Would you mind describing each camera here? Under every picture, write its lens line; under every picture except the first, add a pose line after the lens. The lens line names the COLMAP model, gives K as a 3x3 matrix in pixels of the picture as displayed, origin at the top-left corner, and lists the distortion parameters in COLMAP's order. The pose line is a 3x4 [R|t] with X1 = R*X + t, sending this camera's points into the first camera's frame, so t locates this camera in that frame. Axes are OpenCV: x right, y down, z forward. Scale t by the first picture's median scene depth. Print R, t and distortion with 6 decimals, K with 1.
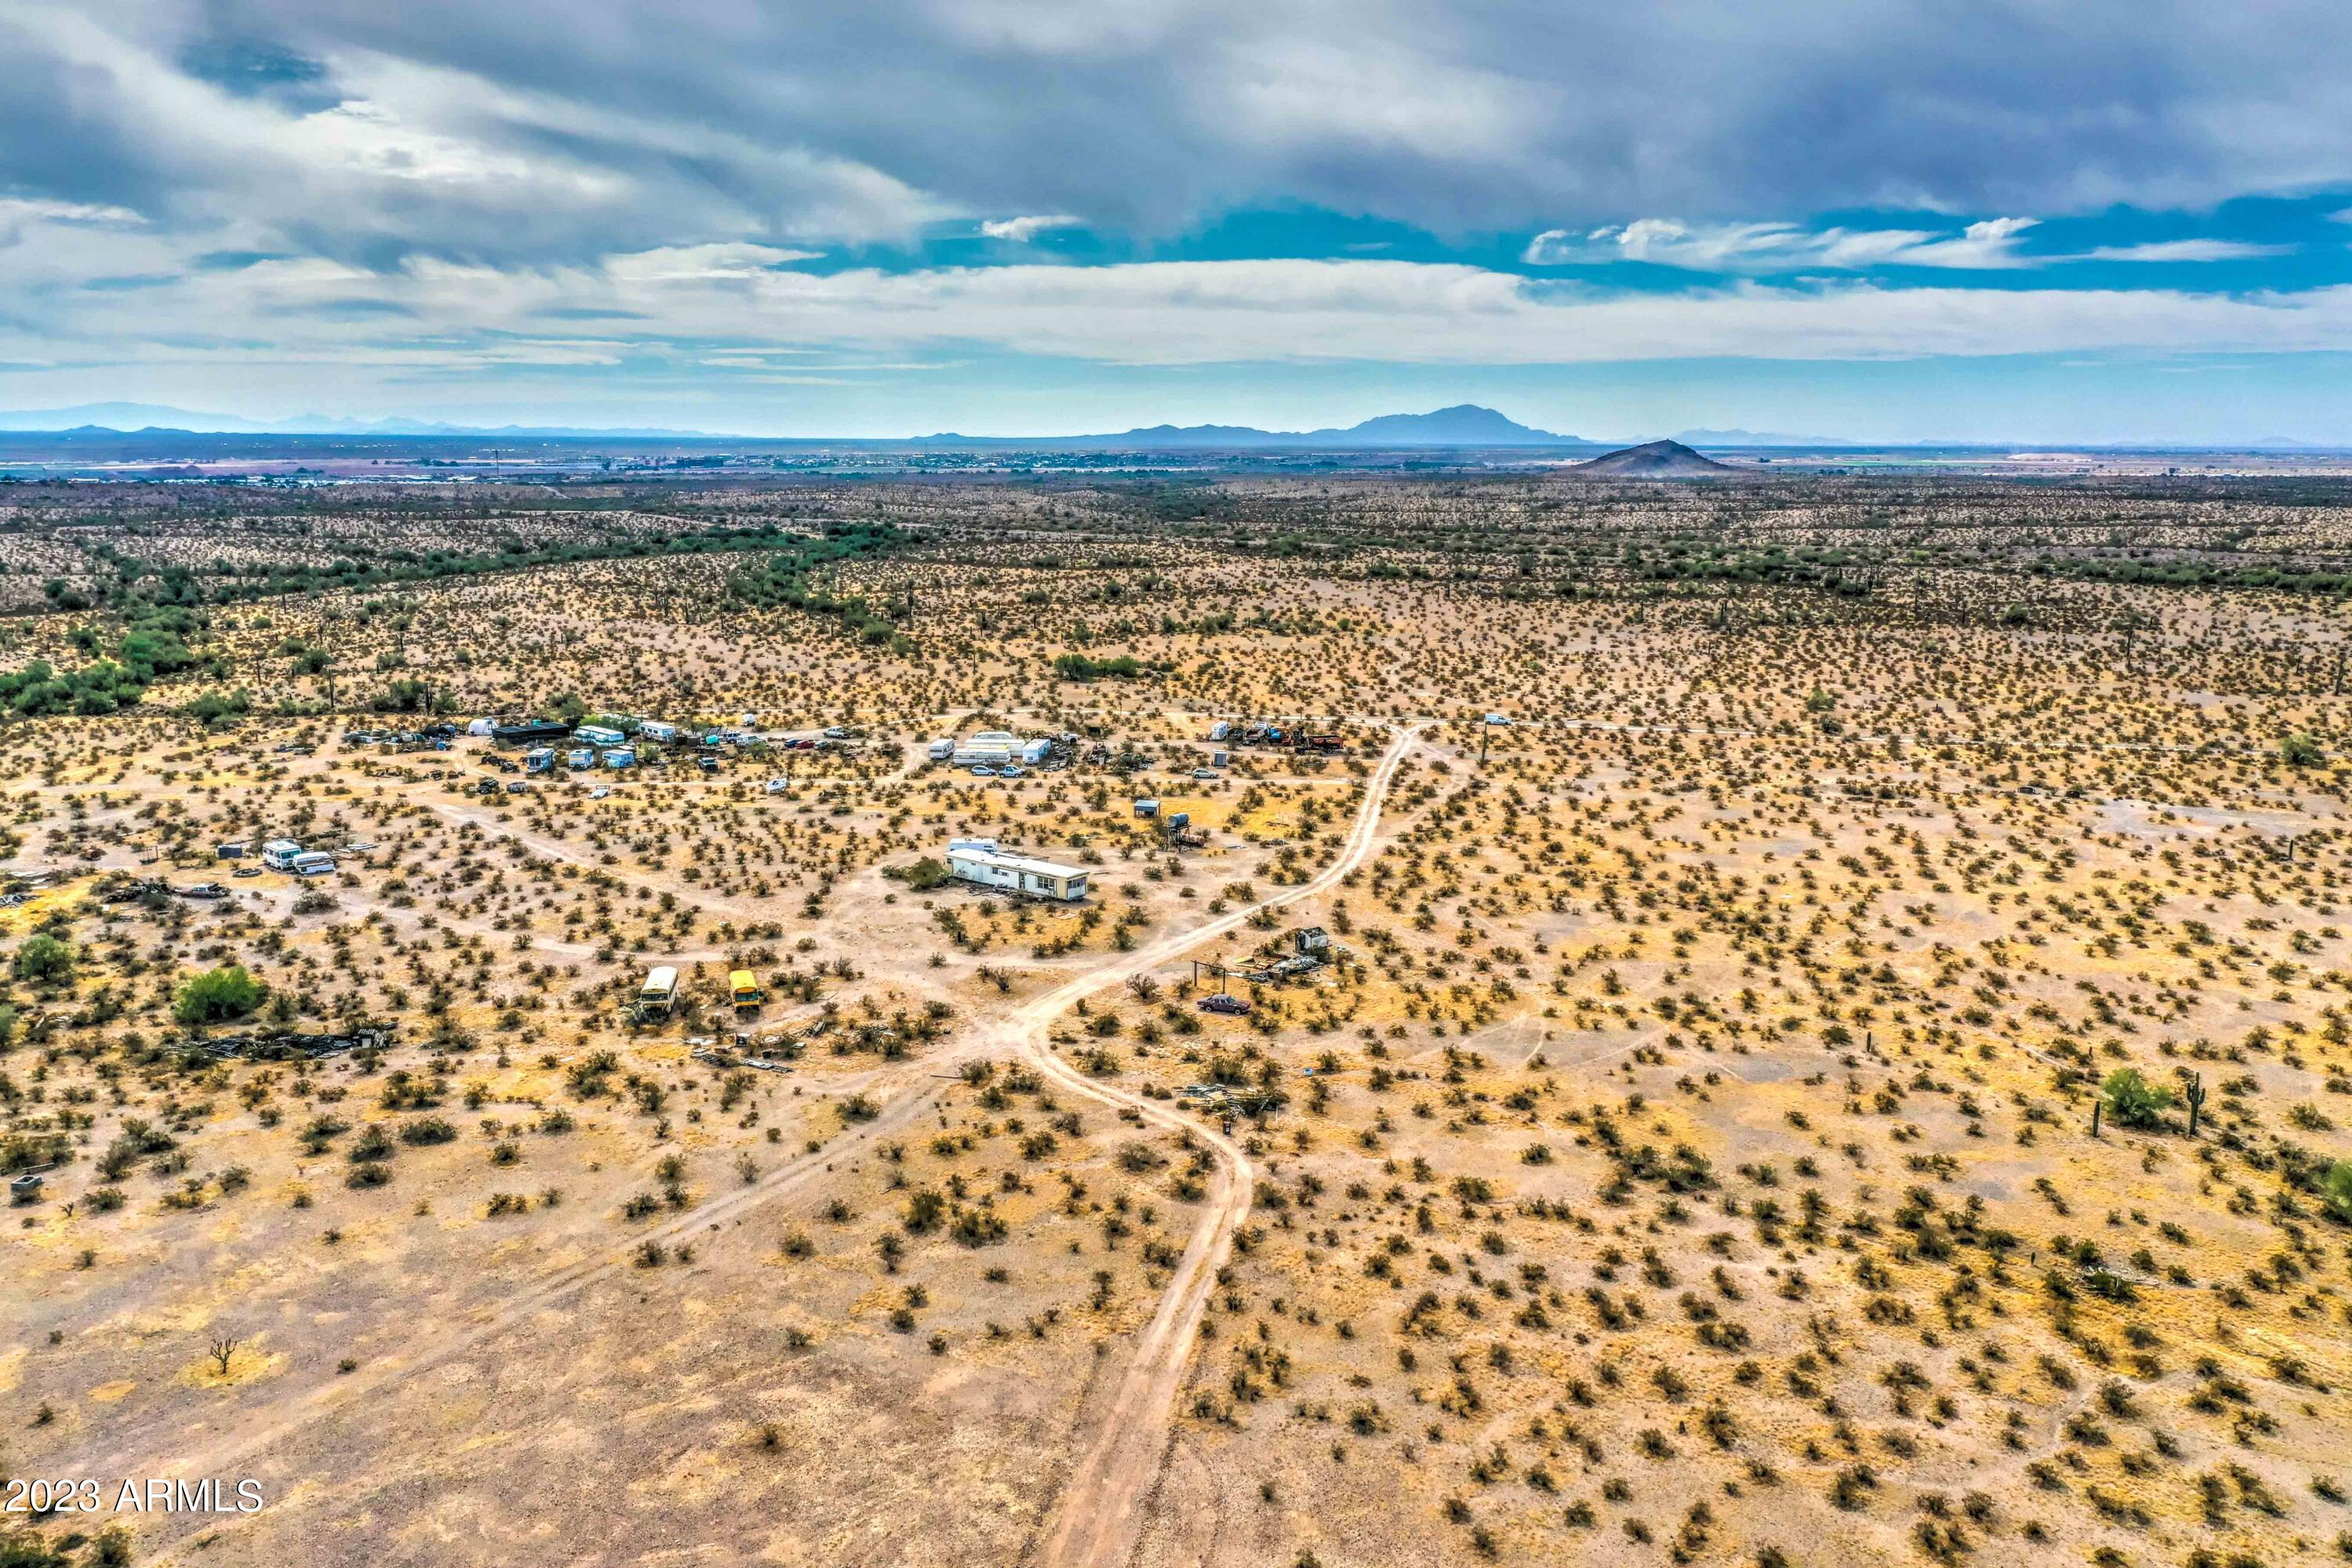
lens RADIAL K [[1847.8, 0, 1173.9], [0, 1847.8, 782.0], [0, 0, 1]] dist [-0.013972, -0.001052]
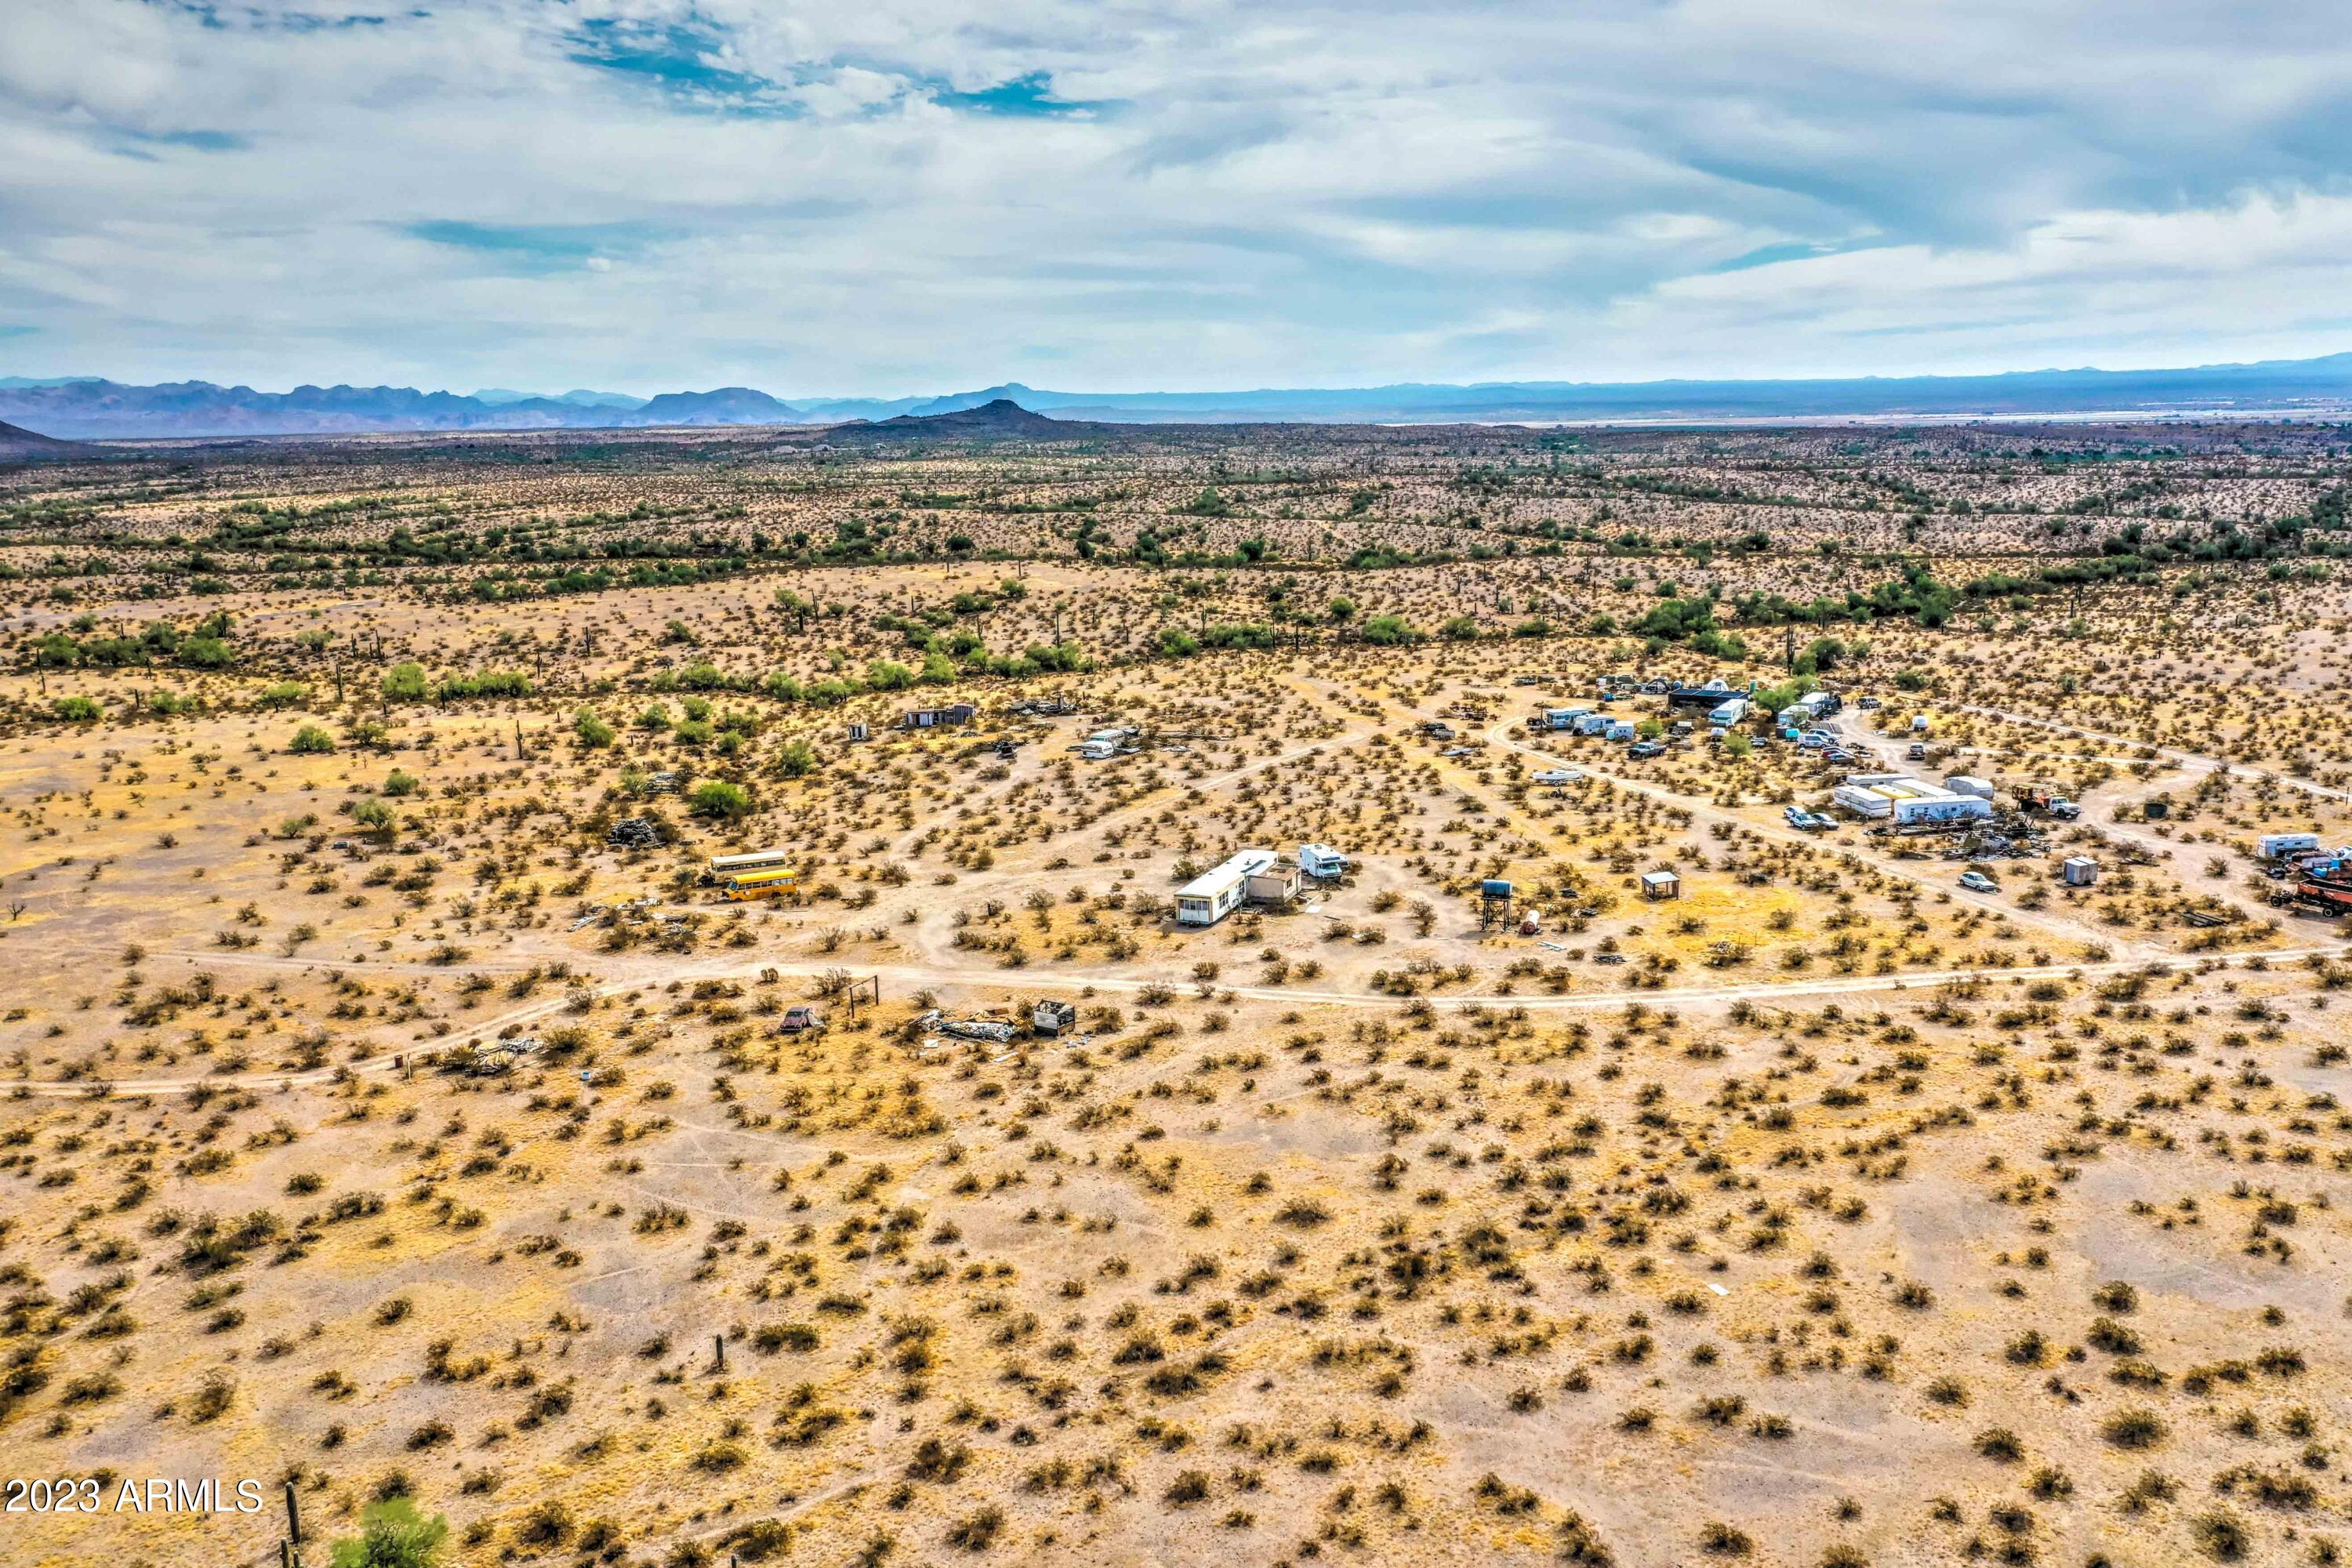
lens RADIAL K [[1917.6, 0, 1160.1], [0, 1917.6, 786.4], [0, 0, 1]] dist [-0.015221, 0.000374]
pose [[0.288897, 0.176639, -0.940924, 0.840967], [-0.152239, 0.978802, 0.137007, -0.128772], [0.945178, 0.103664, 0.309664, 0.791688]]
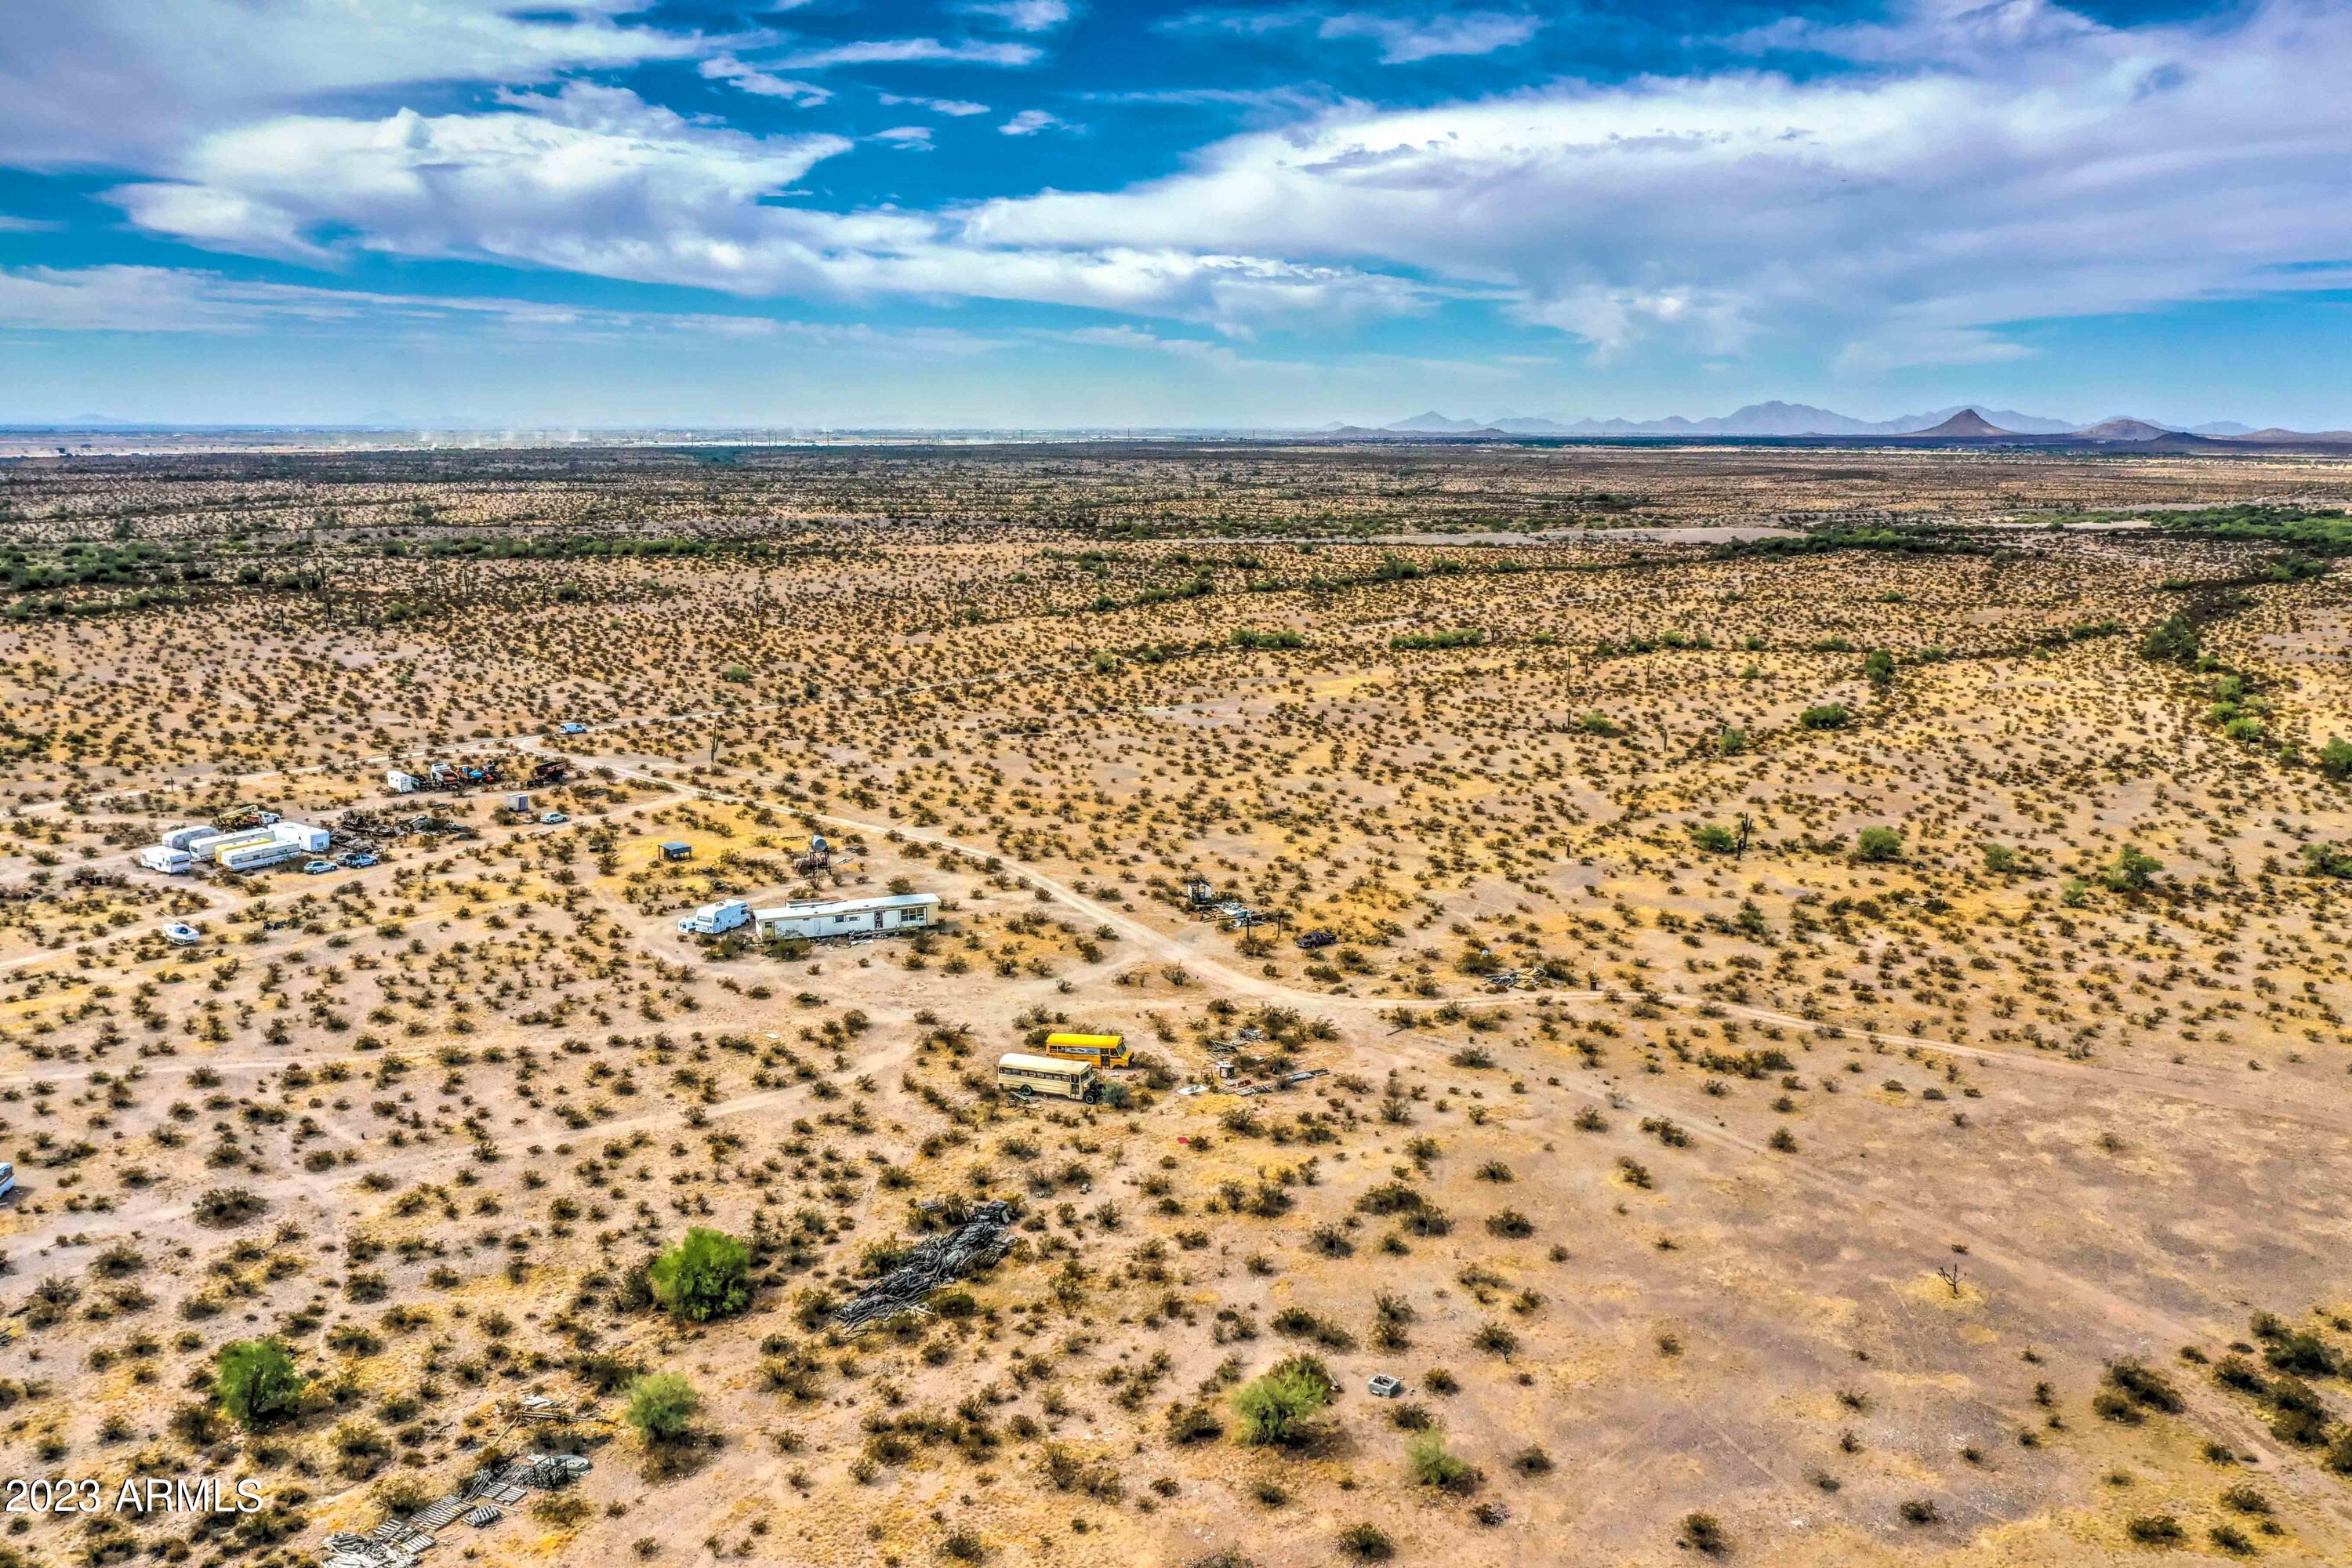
lens RADIAL K [[1847.8, 0, 1173.9], [0, 1847.8, 782.0], [0, 0, 1]] dist [-0.013972, -0.001052]
pose [[0.488677, -0.164768, 0.856765, -0.909892], [0.154813, 0.982798, 0.100704, -0.099131], [-0.858620, 0.083427, 0.505779, 0.436584]]
